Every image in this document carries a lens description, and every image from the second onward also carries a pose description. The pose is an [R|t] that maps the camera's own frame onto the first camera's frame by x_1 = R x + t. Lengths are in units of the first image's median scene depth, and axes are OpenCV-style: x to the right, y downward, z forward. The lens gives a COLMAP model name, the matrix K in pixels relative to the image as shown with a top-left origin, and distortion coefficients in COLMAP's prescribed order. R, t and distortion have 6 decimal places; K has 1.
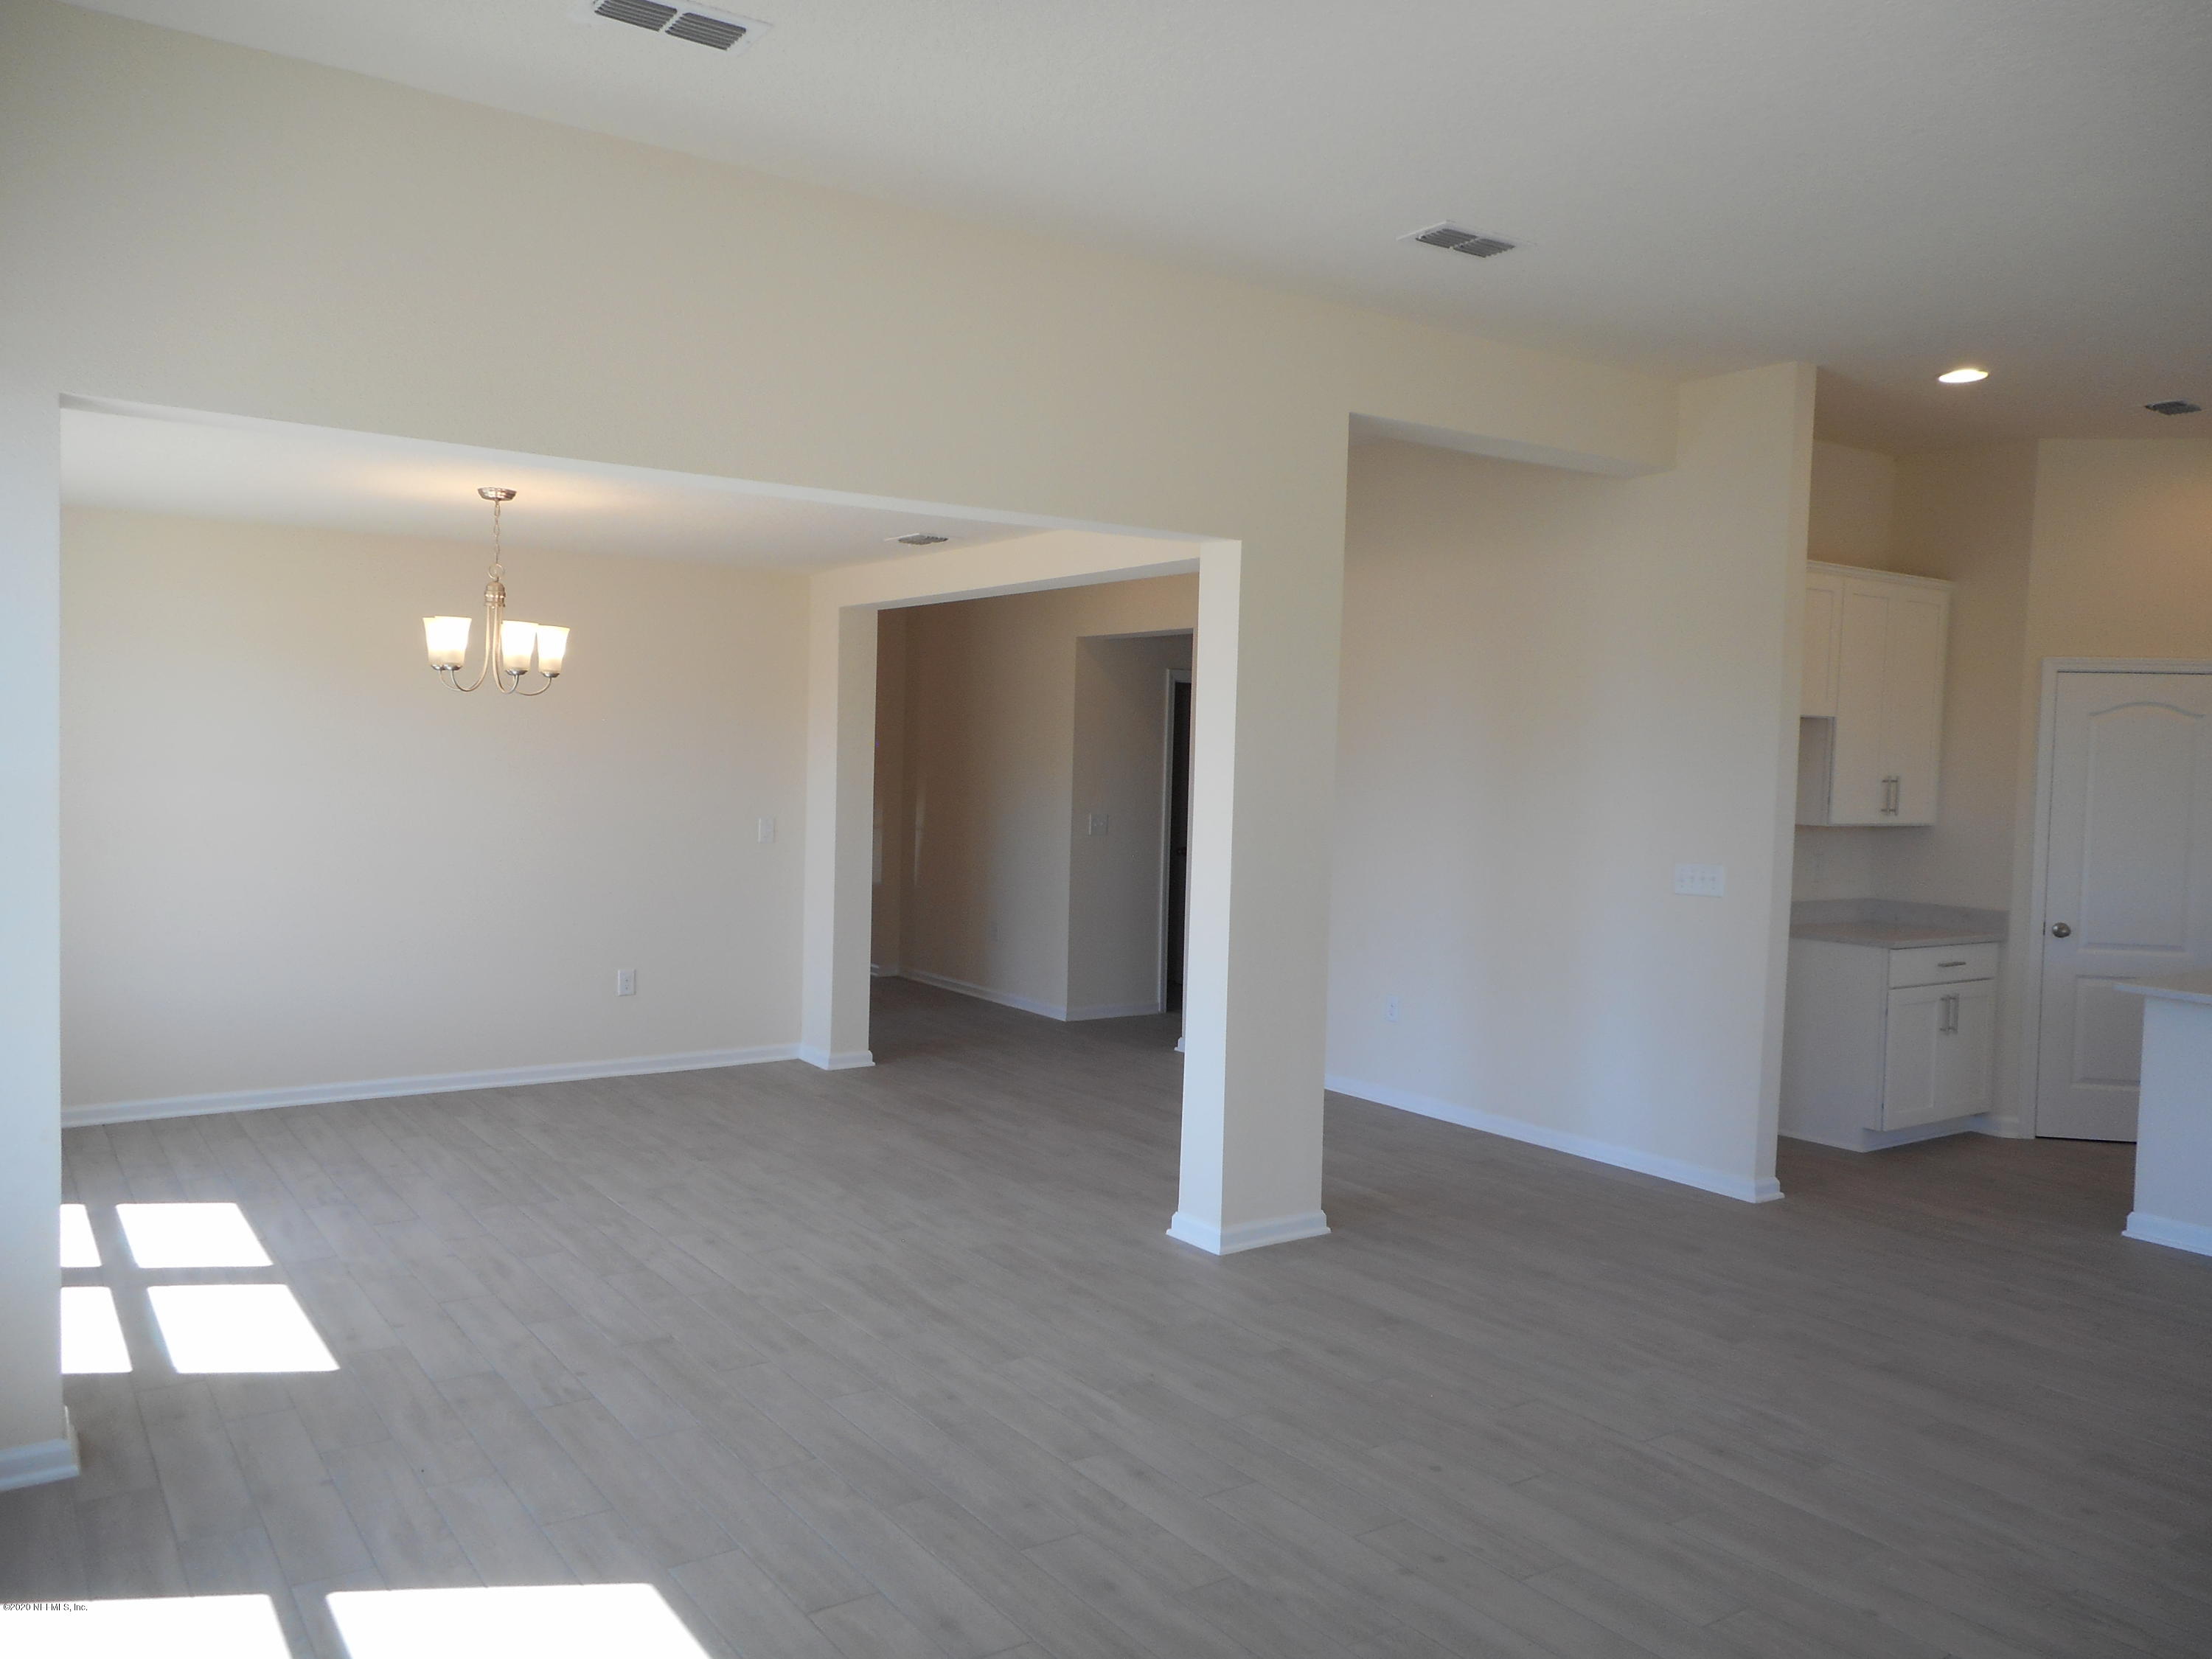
lens RADIAL K [[1693.4, 0, 1113.8], [0, 1693.4, 817.9], [0, 0, 1]] dist [0.046034, -0.000066]
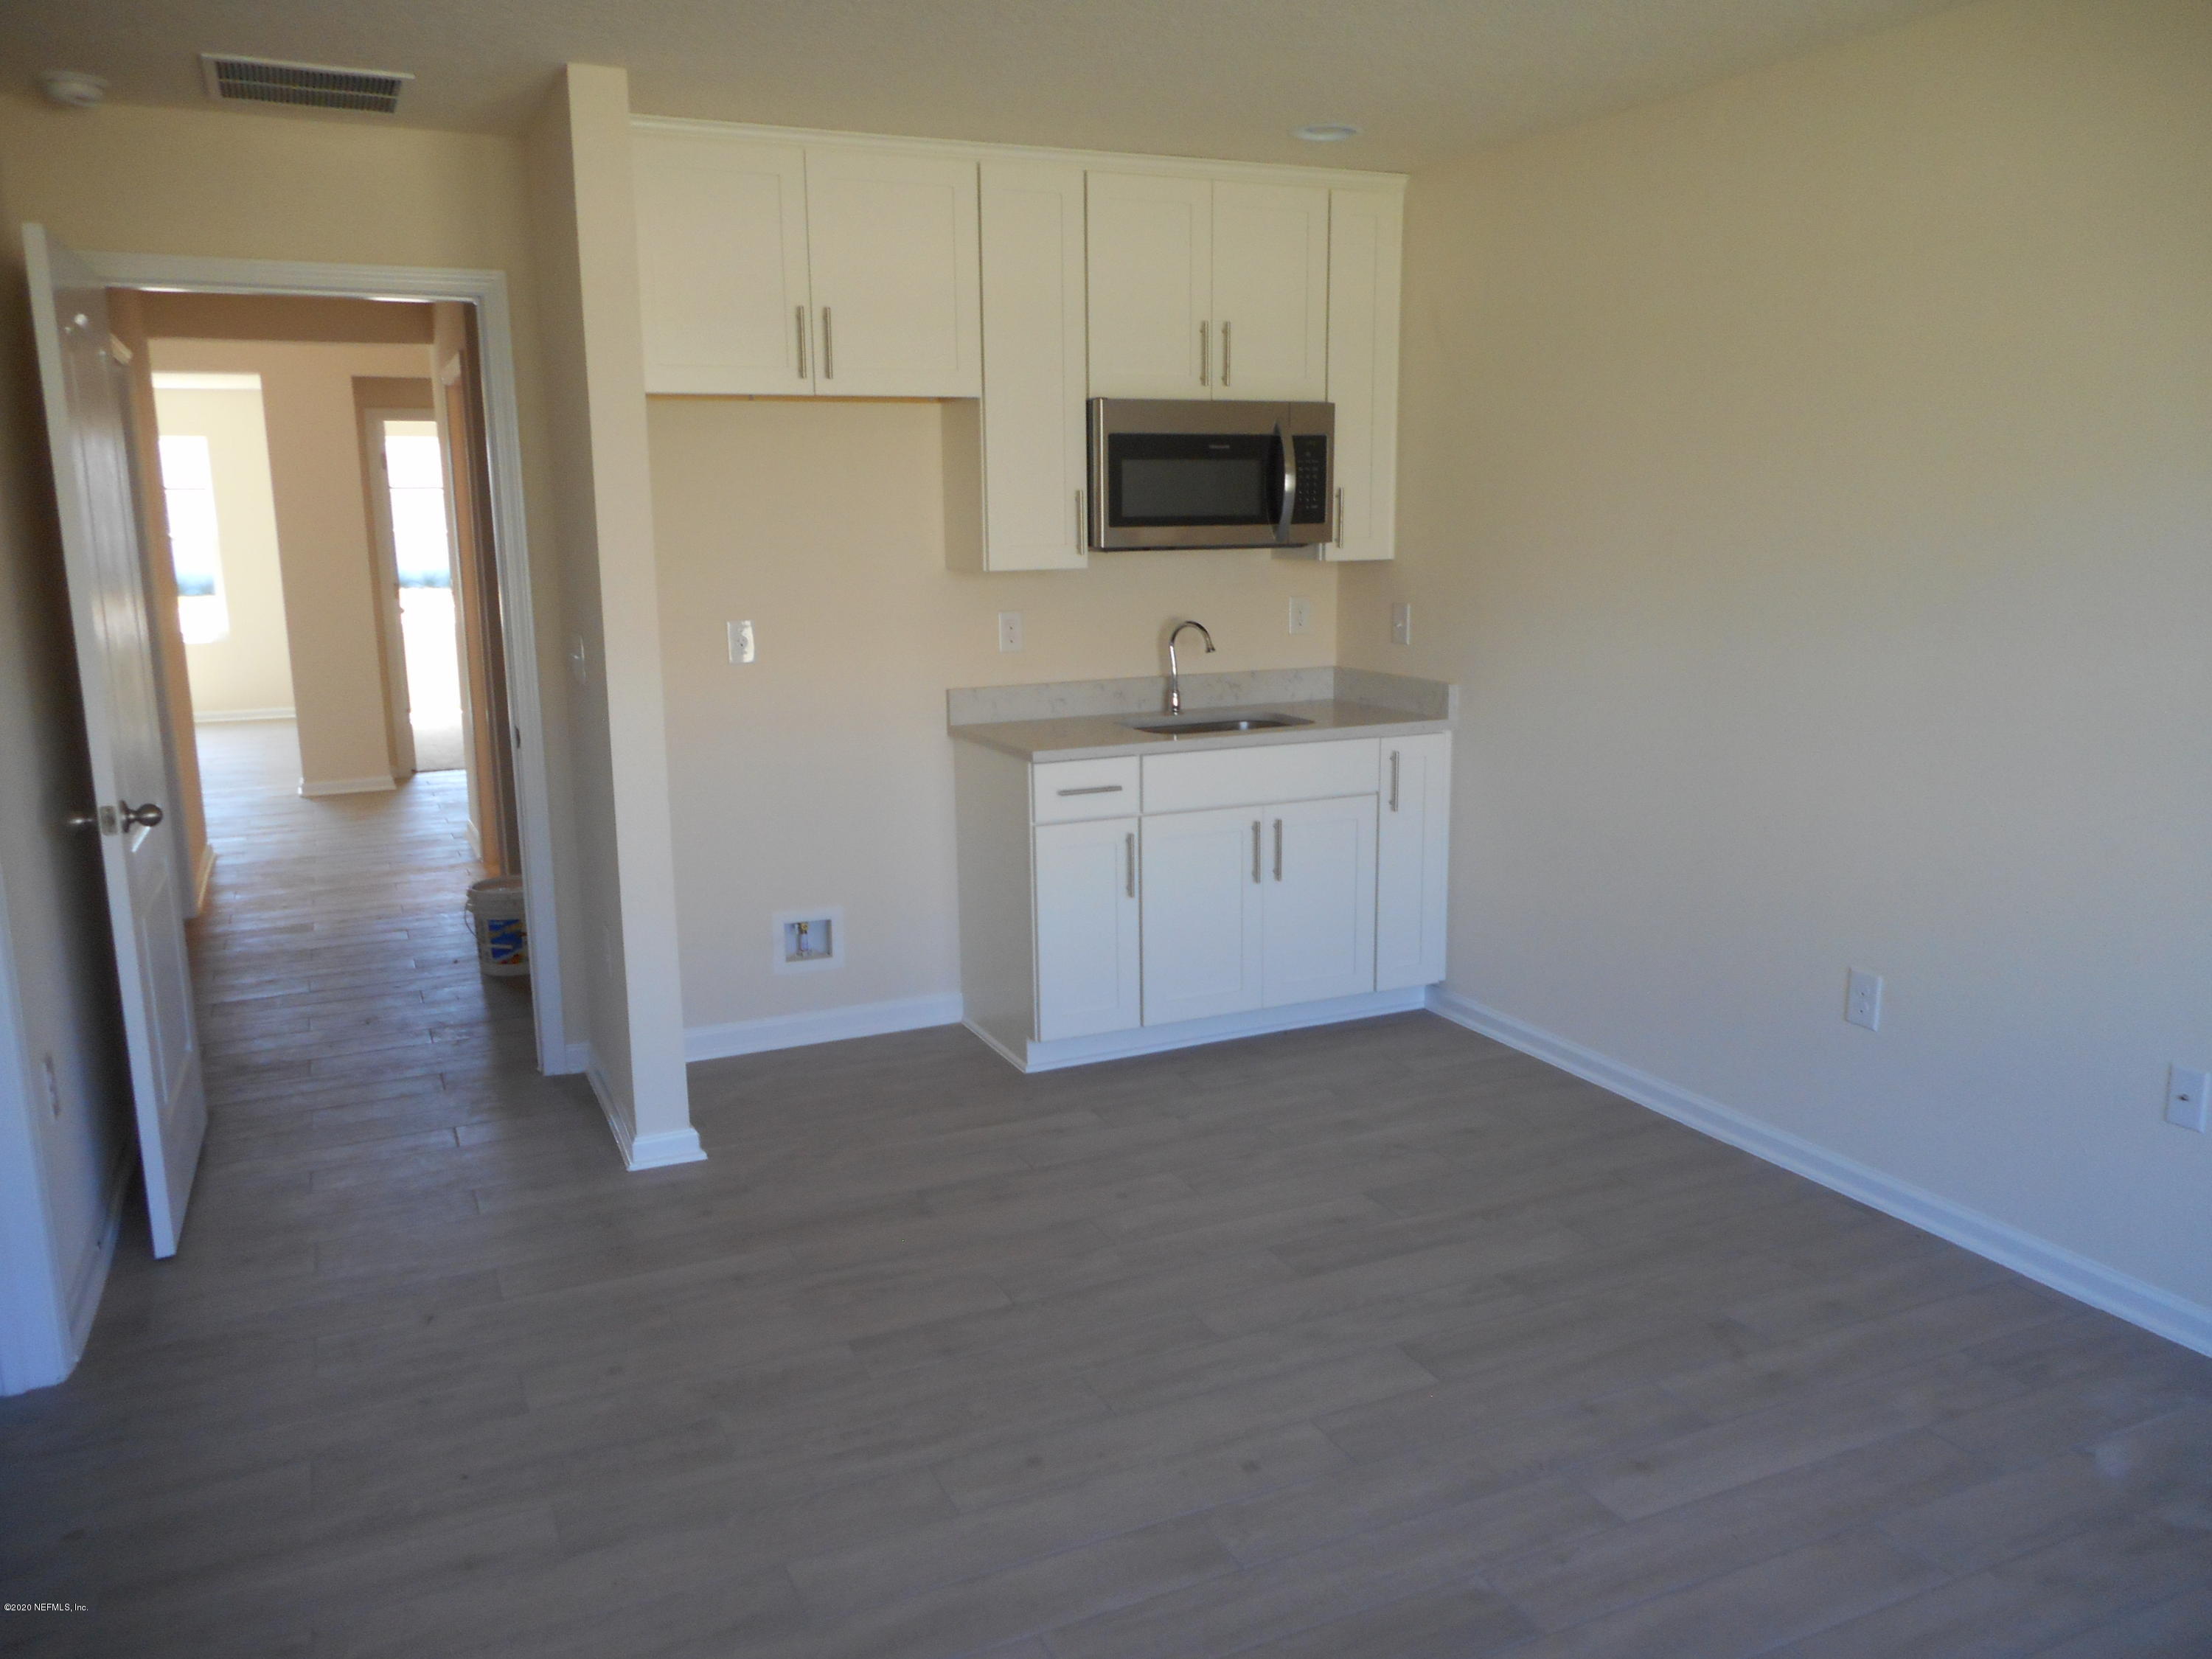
lens RADIAL K [[1693.4, 0, 1113.8], [0, 1693.4, 817.9], [0, 0, 1]] dist [0.046034, -0.000066]
pose [[0.983880, 0.003013, -0.178806, 0.579824], [0.023017, 0.989409, 0.143321, 0.006149], [0.177344, -0.145126, 0.973390, 0.373683]]
